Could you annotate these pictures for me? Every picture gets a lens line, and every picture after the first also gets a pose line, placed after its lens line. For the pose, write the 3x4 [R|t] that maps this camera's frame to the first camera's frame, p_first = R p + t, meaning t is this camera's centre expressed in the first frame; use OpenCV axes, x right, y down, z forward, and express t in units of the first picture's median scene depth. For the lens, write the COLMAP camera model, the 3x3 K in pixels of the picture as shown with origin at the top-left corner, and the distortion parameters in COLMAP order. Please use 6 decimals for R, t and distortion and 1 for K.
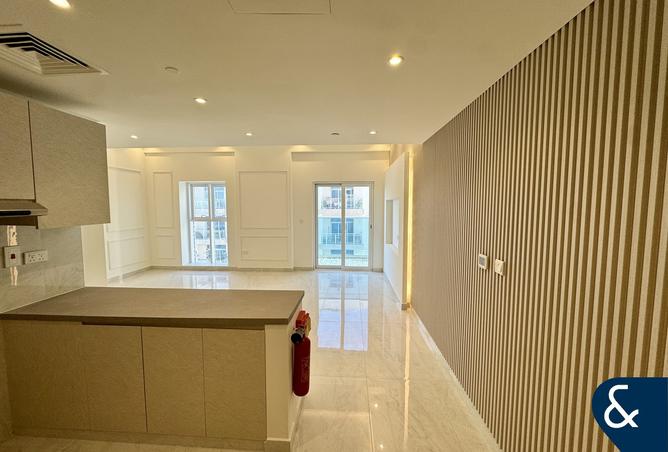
lens RADIAL K [[270.9, 0, 334.0], [0, 270.9, 226.0], [0, 0, 1]] dist [0.006747, 0.000047]
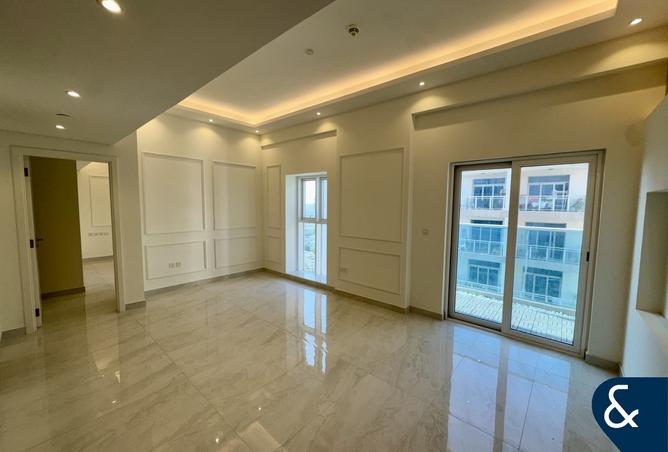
lens RADIAL K [[270.9, 0, 334.0], [0, 270.9, 226.0], [0, 0, 1]] dist [0.006747, 0.000047]
pose [[0.796626, 0.059231, -0.601564, 0.073165], [-0.057906, 0.998089, 0.021591, -0.031296], [0.601693, 0.017635, 0.798533, 0.408839]]
